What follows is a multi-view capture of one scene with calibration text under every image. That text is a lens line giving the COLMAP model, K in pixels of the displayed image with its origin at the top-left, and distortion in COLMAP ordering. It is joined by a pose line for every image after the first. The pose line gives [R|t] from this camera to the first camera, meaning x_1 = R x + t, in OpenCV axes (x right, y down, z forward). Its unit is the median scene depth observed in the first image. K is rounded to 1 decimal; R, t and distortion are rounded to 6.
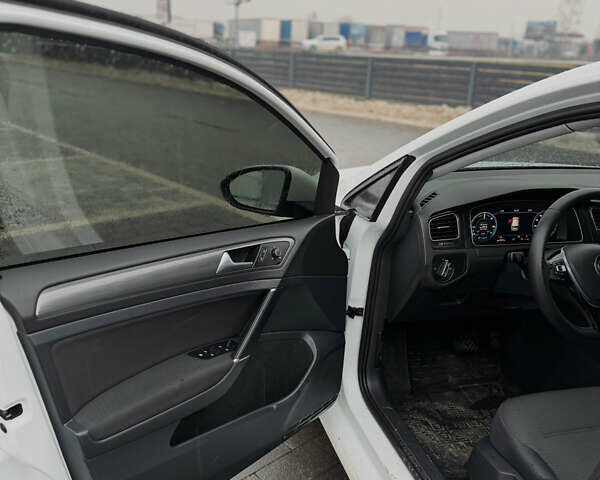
lens RADIAL K [[519.6, 0, 300.0], [0, 519.6, 240.0], [0, 0, 1]] dist [0.008259, -0.123077]
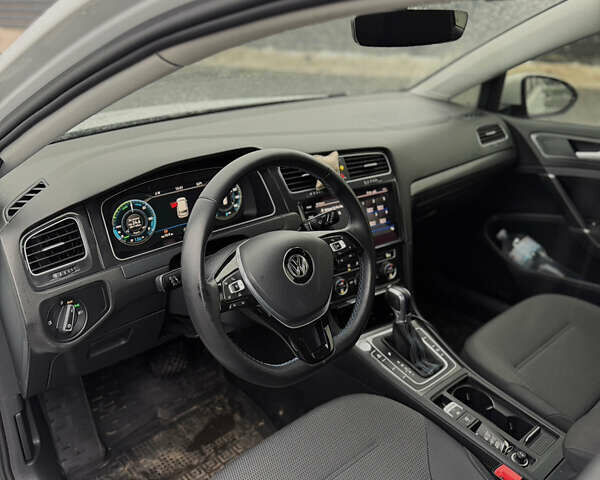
lens RADIAL K [[455.4, 0, 300.0], [0, 455.4, 240.0], [0, 0, 1]] dist [0.002723, 0.002623]
pose [[0.886385, -0.240281, 0.395711, 0.305843], [0.173248, 0.964816, 0.197777, -0.081771], [-0.429310, -0.106751, 0.896826, 0.391633]]
